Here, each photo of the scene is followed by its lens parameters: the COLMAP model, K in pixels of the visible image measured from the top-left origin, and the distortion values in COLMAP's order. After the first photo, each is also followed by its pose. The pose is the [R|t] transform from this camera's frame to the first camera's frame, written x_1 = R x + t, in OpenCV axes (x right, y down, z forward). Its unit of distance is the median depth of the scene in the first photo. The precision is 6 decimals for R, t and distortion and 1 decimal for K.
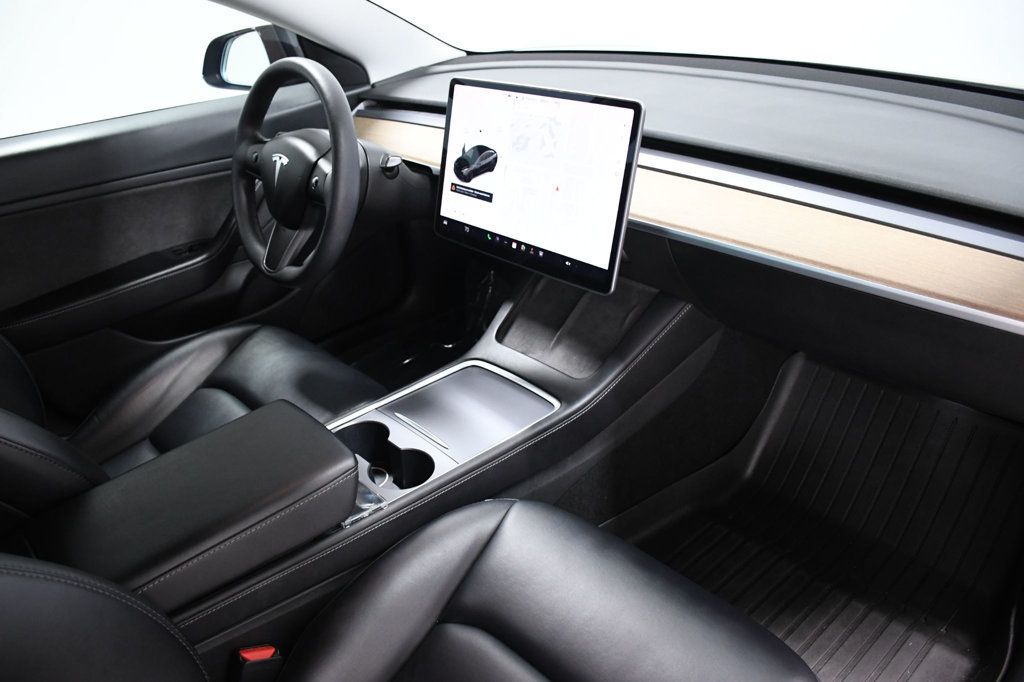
lens RADIAL K [[806.0, 0, 512.0], [0, 806.0, 341.0], [0, 0, 1]] dist [-0.162472, 0.161197]
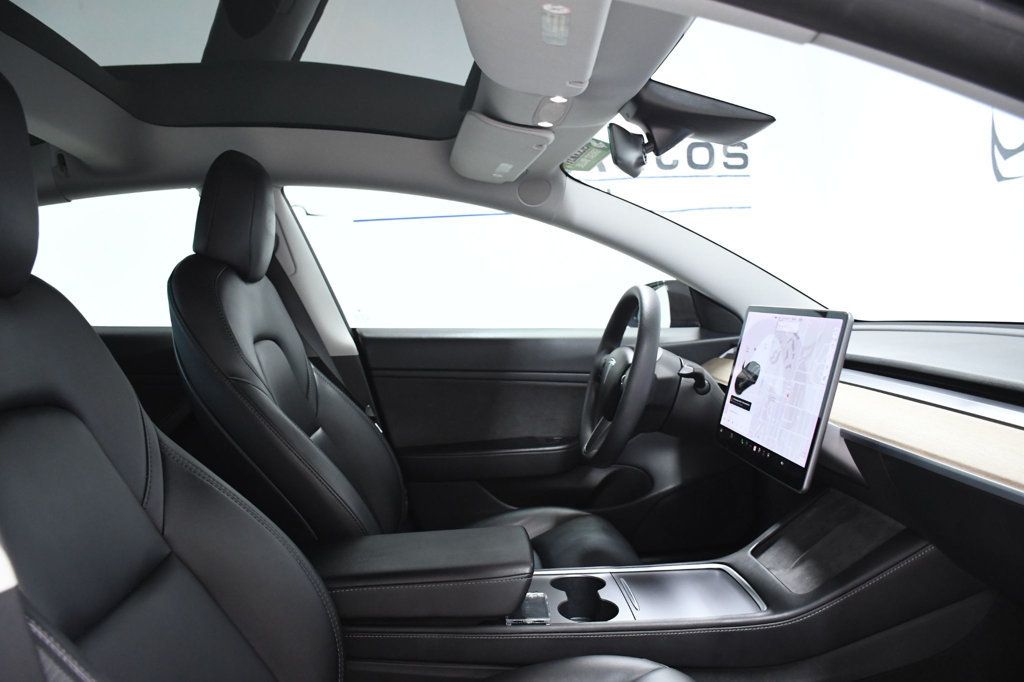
lens RADIAL K [[806.0, 0, 512.0], [0, 806.0, 341.0], [0, 0, 1]] dist [-0.162472, 0.161197]
pose [[0.784472, 0.087094, -0.614018, 0.379743], [-0.311596, 0.911396, -0.268822, 0.134217], [0.536201, 0.402208, 0.742103, -0.019615]]
